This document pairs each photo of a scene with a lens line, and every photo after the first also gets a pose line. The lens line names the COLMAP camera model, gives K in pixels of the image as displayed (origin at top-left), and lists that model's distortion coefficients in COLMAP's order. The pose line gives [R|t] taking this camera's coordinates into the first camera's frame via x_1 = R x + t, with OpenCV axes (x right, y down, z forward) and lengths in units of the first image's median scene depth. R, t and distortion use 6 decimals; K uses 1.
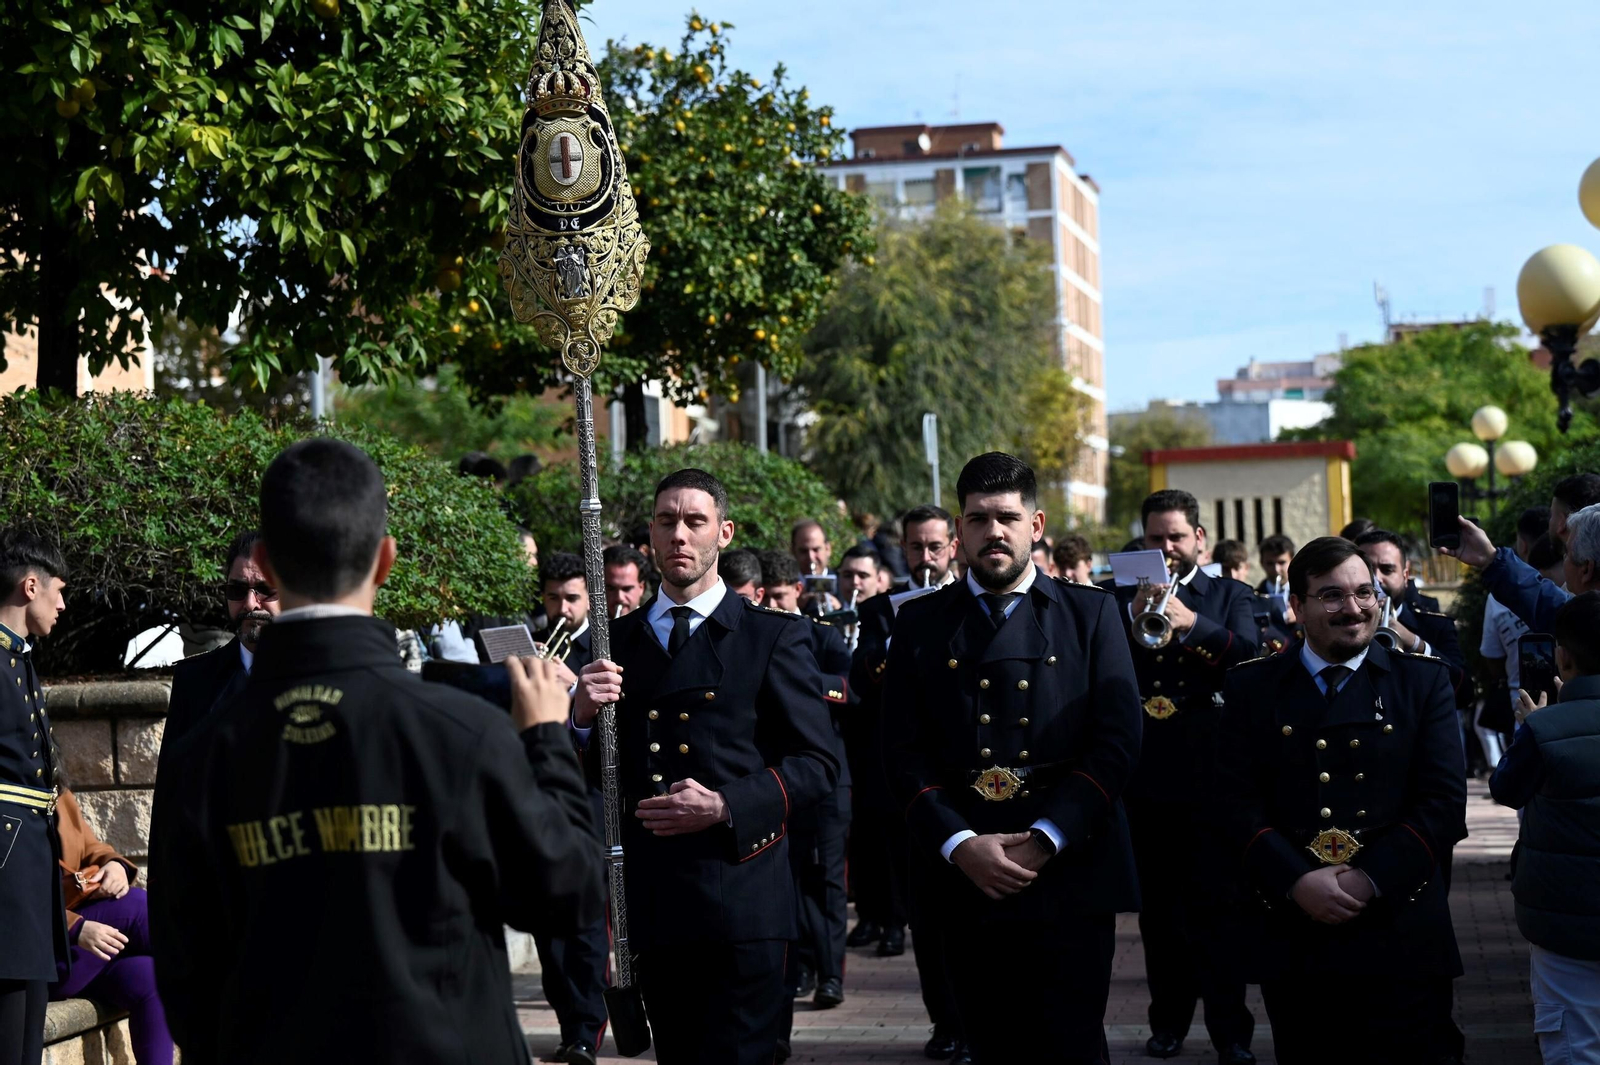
lens RADIAL K [[3256.0, 0, 800.0], [0, 3256.0, 532.5], [0, 0, 1]] dist [-0.003396, -0.003658]
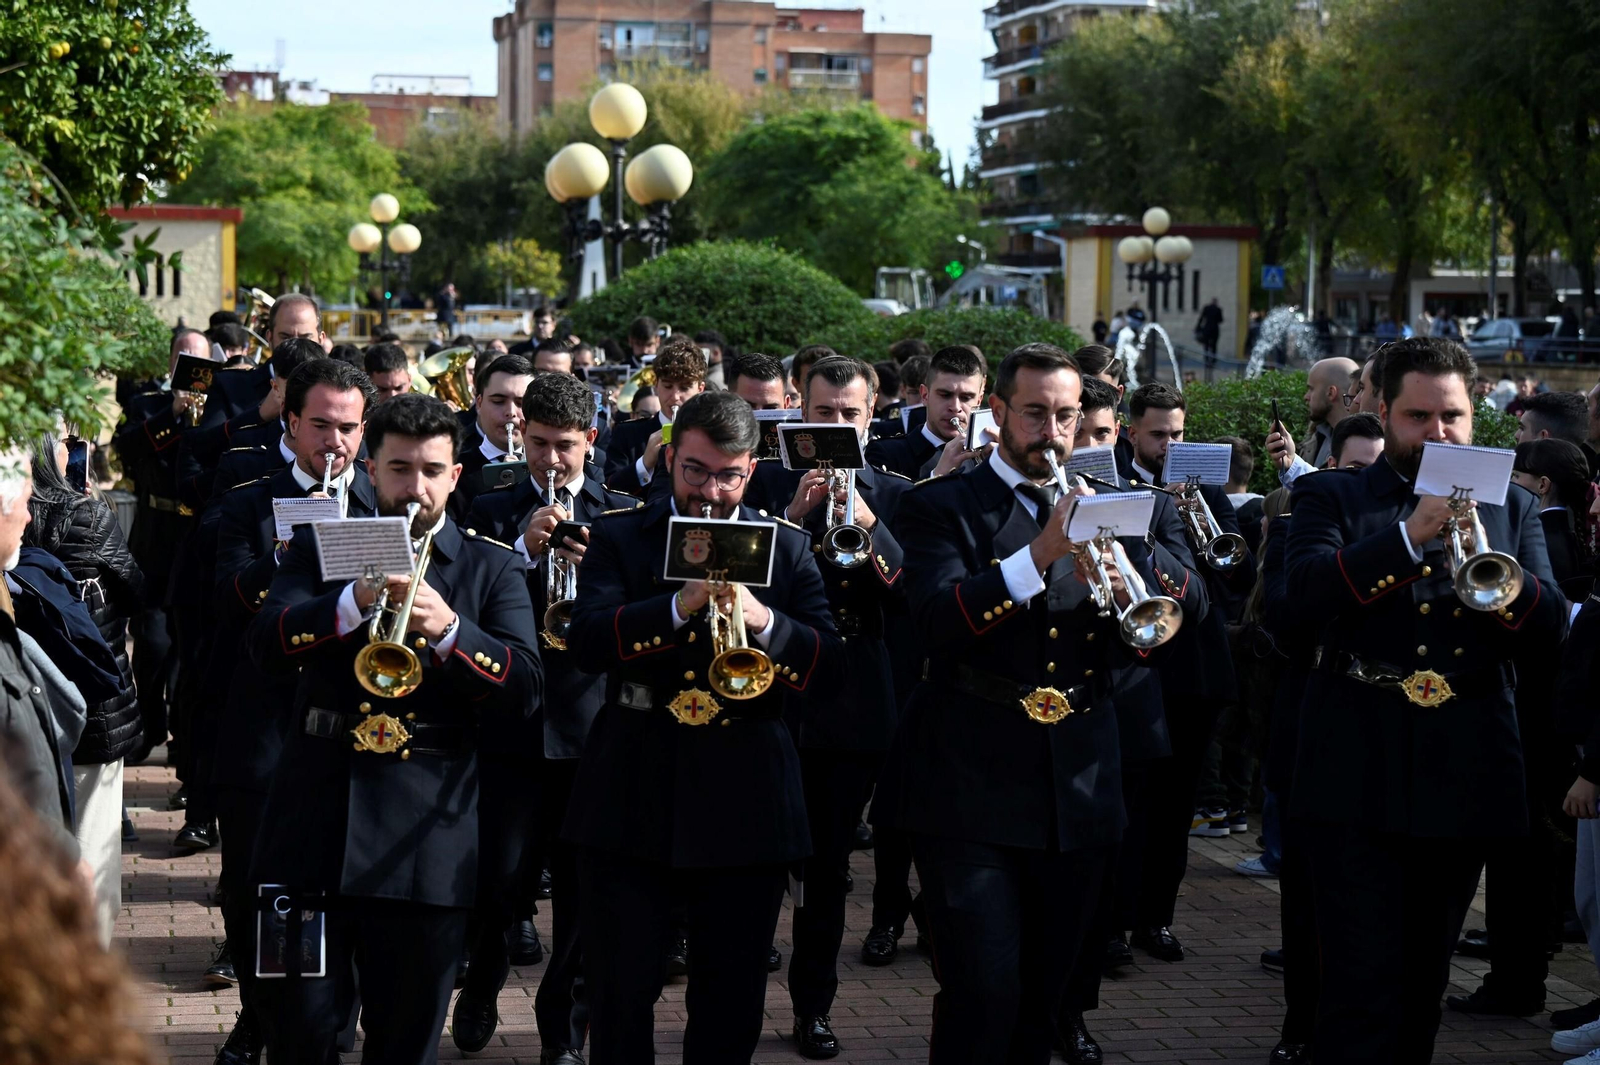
lens RADIAL K [[3256.0, 0, 800.0], [0, 3256.0, 532.5], [0, 0, 1]] dist [-0.003396, -0.003658]
pose [[0.928020, 0.025140, 0.371682, -0.065047], [-0.055184, 0.995990, 0.070418, -0.005428], [-0.368421, -0.085860, 0.925686, -0.130012]]
